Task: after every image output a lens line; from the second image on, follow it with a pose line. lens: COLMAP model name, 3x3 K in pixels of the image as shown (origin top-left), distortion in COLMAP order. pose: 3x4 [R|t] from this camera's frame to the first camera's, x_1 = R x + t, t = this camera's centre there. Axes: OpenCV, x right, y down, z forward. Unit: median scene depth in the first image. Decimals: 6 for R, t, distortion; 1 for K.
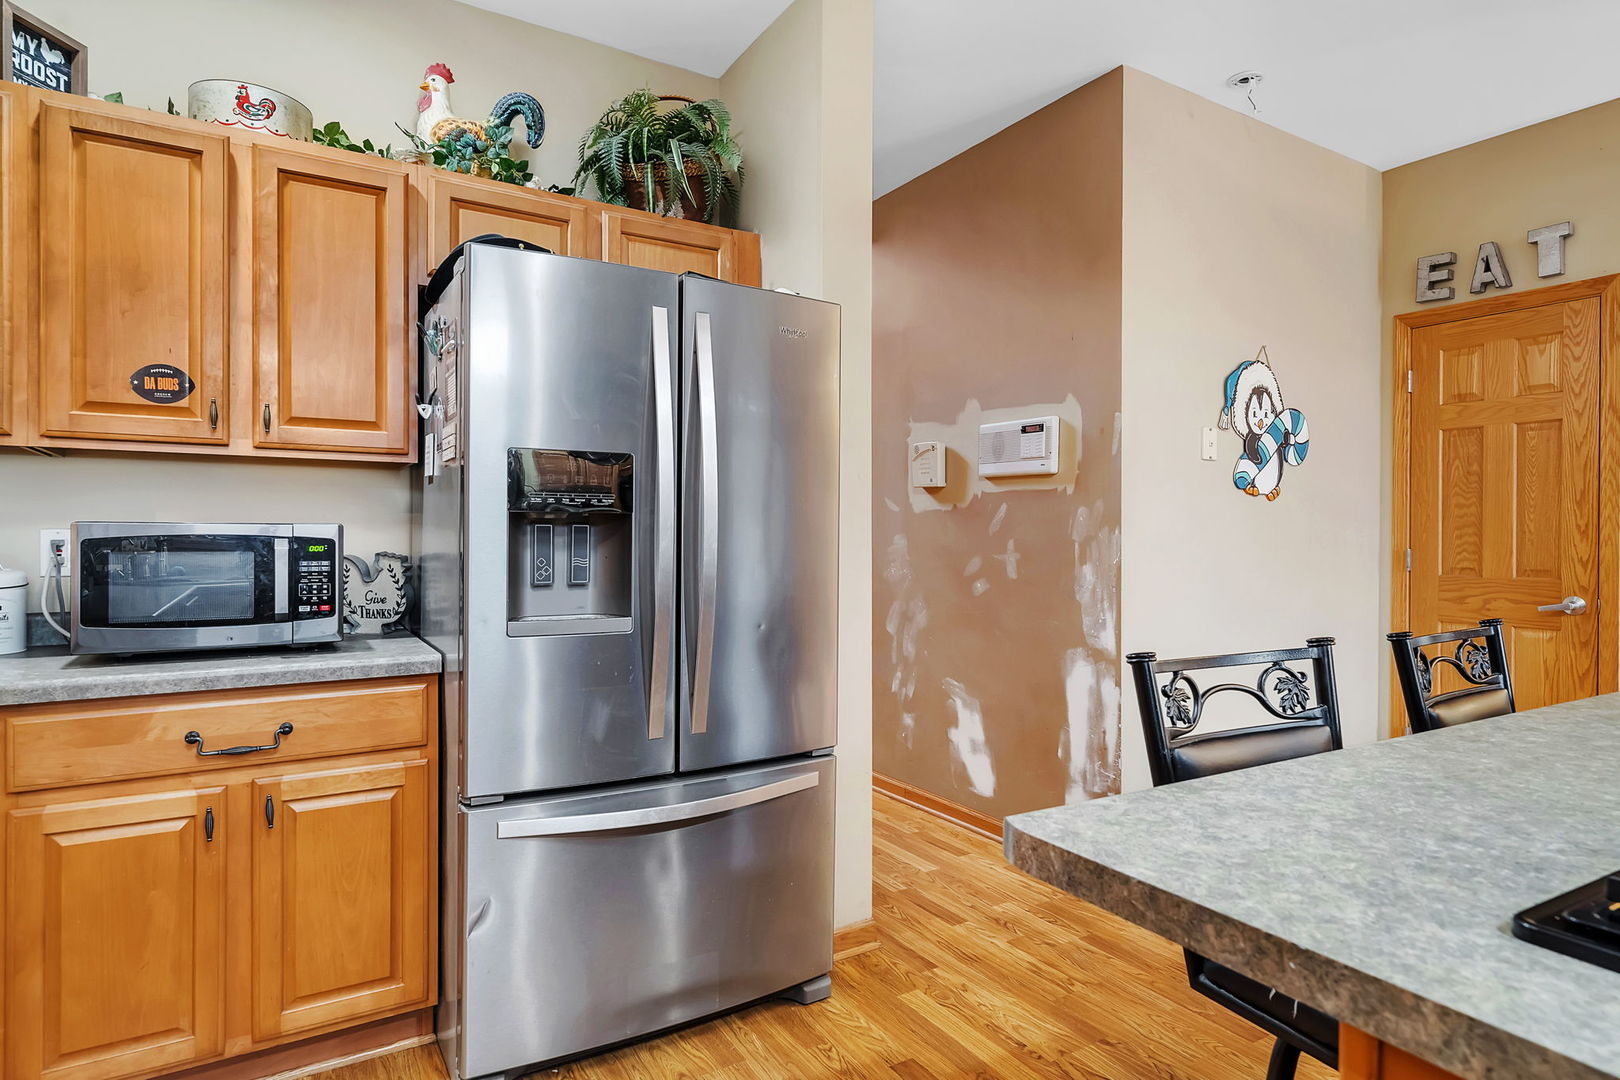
lens RADIAL K [[879.3, 0, 805.4], [0, 879.3, 535.3], [0, 0, 1]] dist [-0.005687, -0.000329]
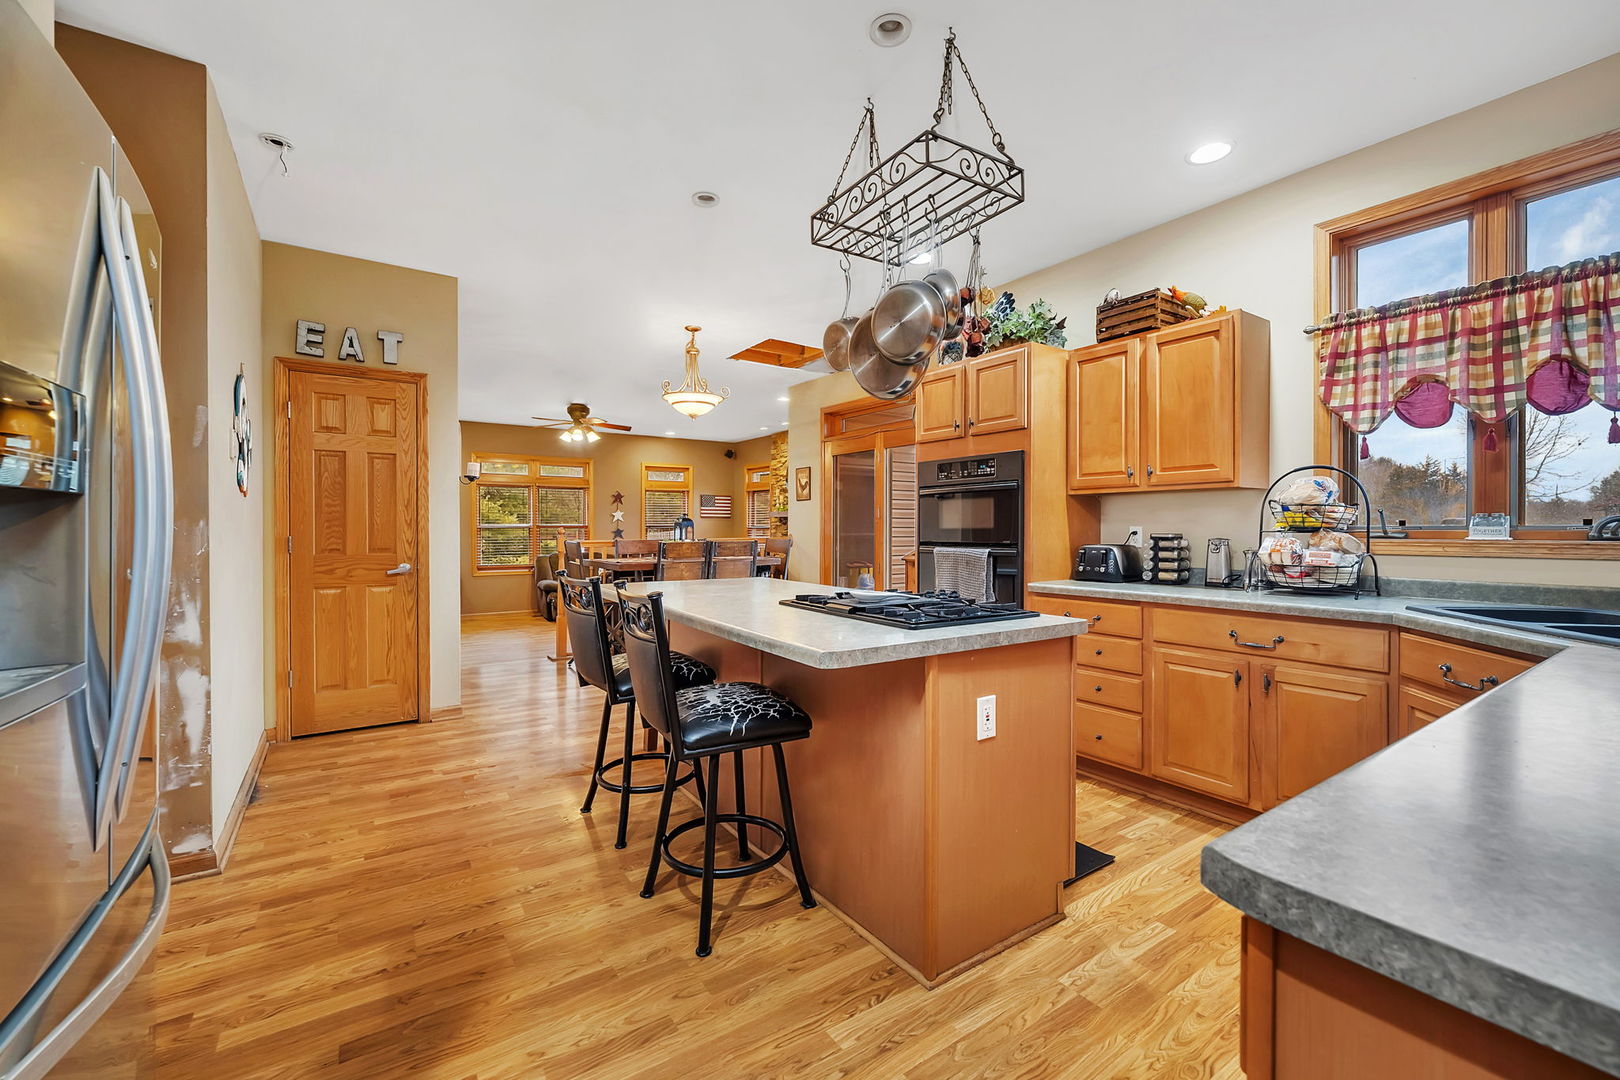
lens RADIAL K [[672.4, 0, 806.1], [0, 672.4, 528.6], [0, 0, 1]] dist [-0.000905, -0.000140]
pose [[-0.048557, -0.004855, 0.998809, -0.456770], [0.002116, 0.999985, 0.004964, 0.000249], [-0.998818, 0.002355, -0.048546, 0.341256]]
